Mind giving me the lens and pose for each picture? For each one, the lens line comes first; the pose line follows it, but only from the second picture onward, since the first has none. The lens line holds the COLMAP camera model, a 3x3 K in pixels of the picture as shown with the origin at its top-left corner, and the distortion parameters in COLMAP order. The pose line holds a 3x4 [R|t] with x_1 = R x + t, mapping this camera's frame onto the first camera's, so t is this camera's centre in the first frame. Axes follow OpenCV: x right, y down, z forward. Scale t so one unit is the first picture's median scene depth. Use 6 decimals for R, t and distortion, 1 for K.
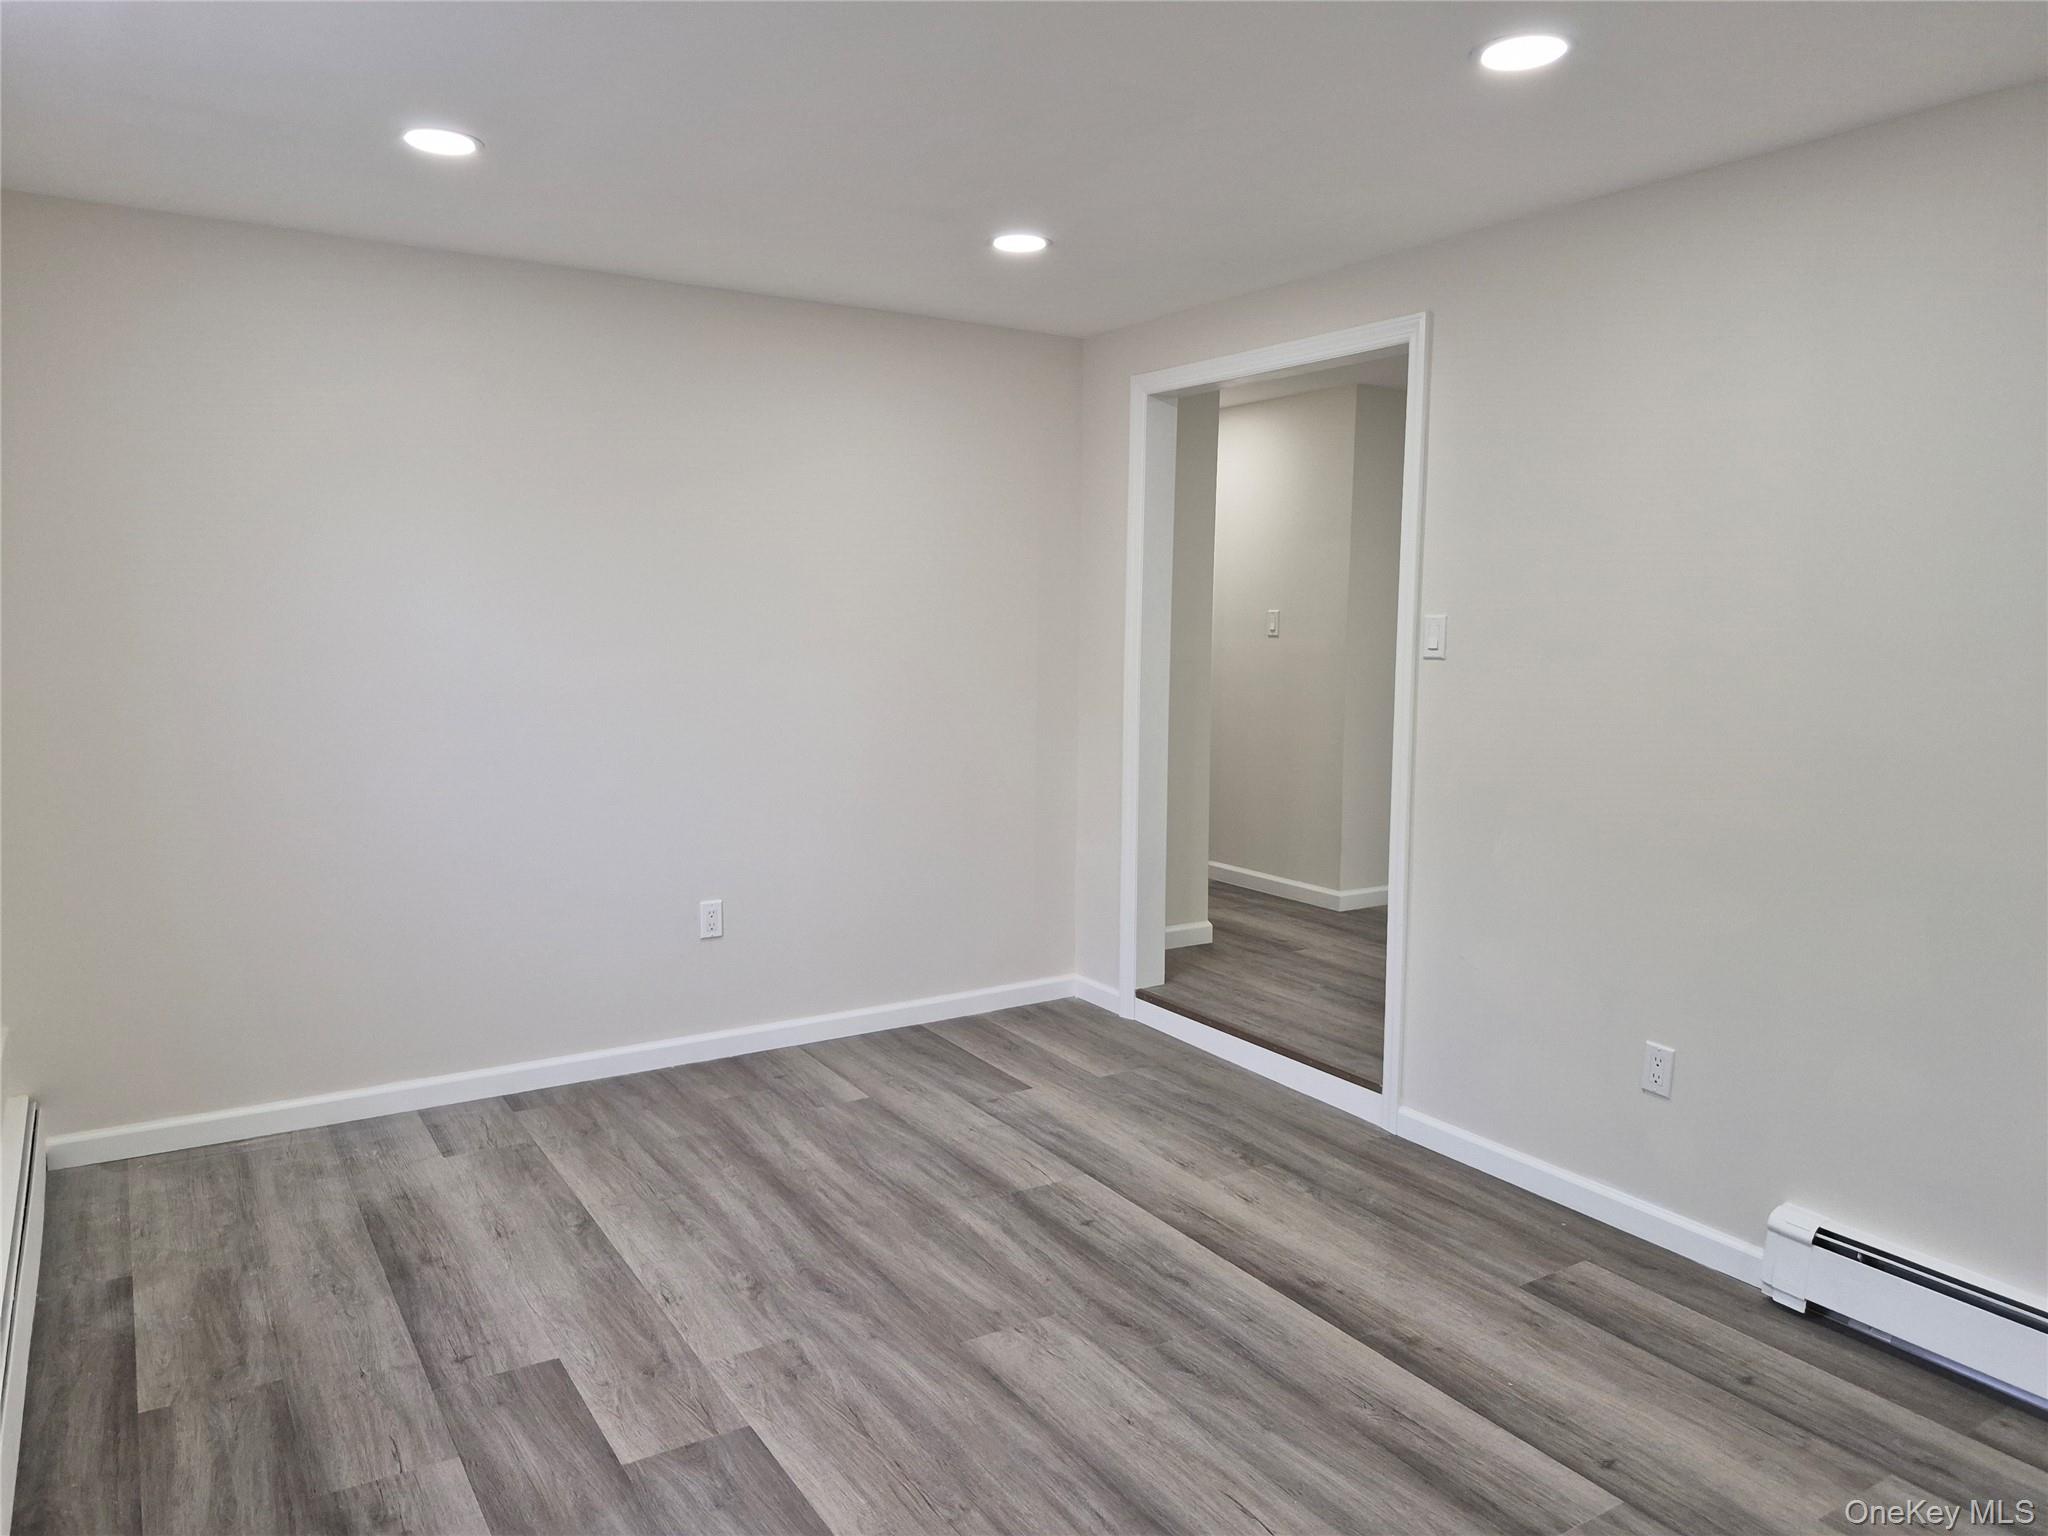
lens RADIAL K [[1425.7, 0, 1014.8], [0, 1425.7, 763.2], [0, 0, 1]] dist [0.070134, -0.063489]
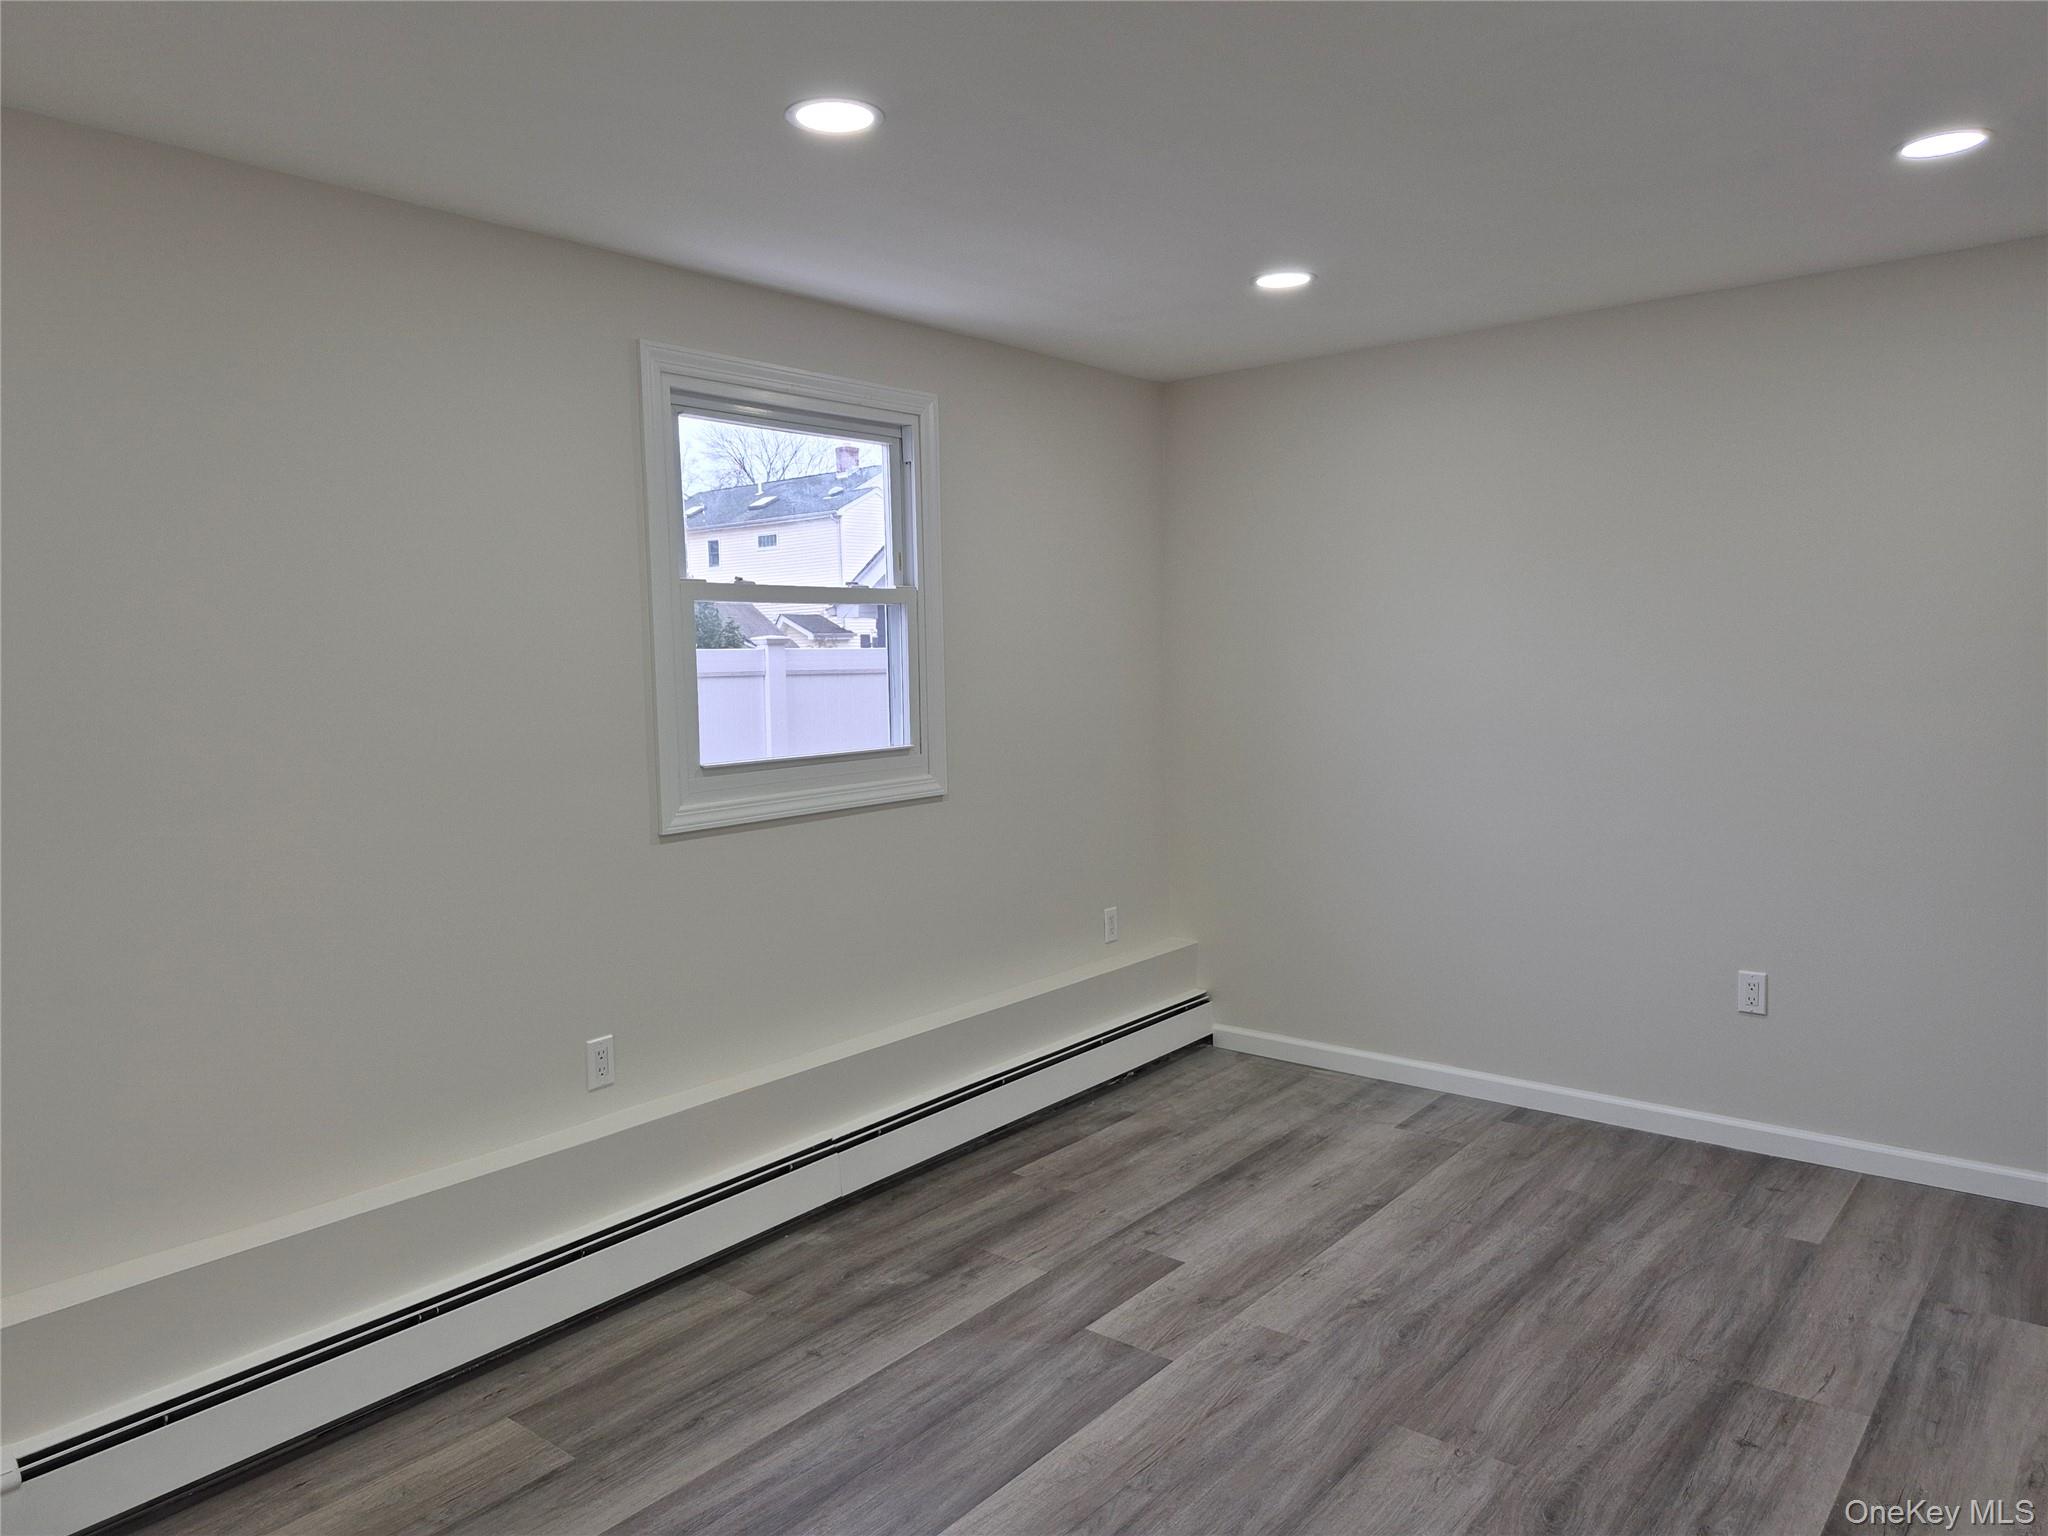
lens RADIAL K [[1425.7, 0, 1014.8], [0, 1425.7, 763.2], [0, 0, 1]] dist [0.070134, -0.063489]
pose [[0.332424, 0.064985, -0.940888, 0.596496], [-0.081557, 0.995867, 0.039968, -0.039552], [0.939597, 0.063450, 0.336350, 0.330952]]
